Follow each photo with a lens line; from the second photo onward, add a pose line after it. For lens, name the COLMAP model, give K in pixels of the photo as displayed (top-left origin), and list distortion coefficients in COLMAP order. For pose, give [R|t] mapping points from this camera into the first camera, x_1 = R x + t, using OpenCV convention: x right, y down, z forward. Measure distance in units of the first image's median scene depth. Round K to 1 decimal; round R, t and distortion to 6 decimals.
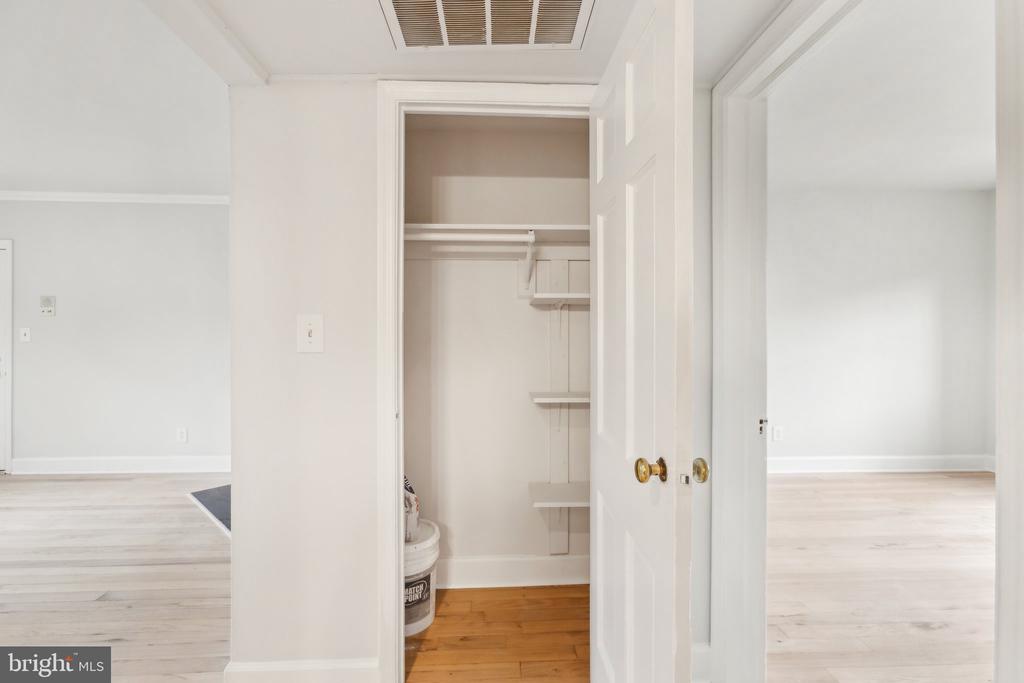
lens RADIAL K [[453.0, 0, 507.0], [0, 453.0, 332.4], [0, 0, 1]] dist [-0.004118, 0.002609]
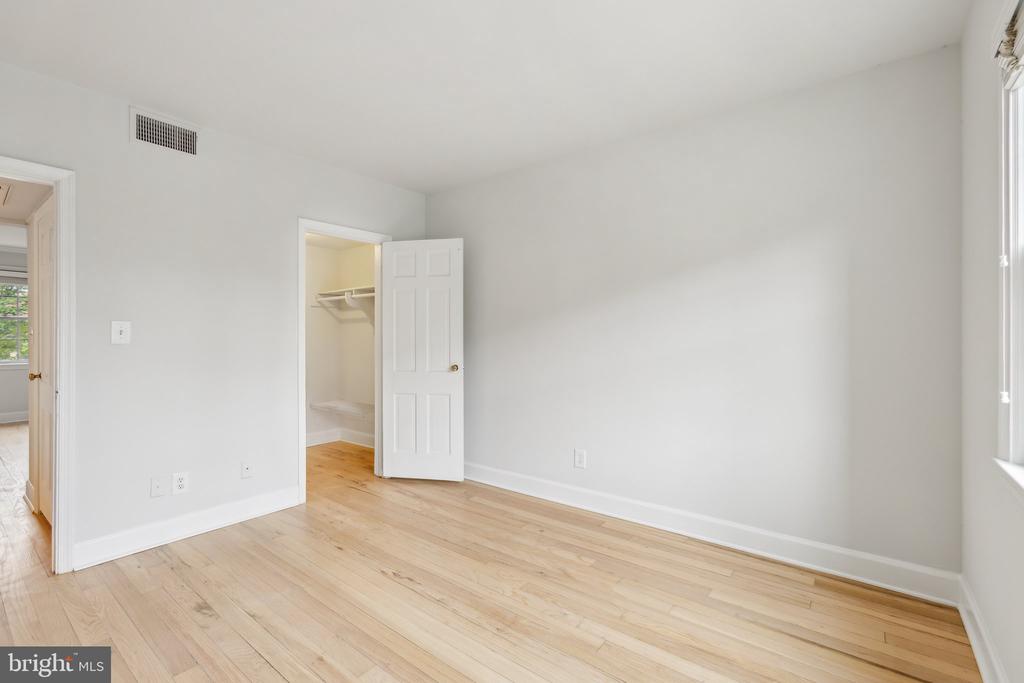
lens RADIAL K [[453.0, 0, 503.9], [0, 453.0, 352.7], [0, 0, 1]] dist [-0.004118, 0.002609]
pose [[0.758131, 0.012240, -0.651988, 1.191415], [0.000758, 0.999807, 0.019652, 0.030947], [0.652102, -0.015393, 0.757975, 0.387179]]
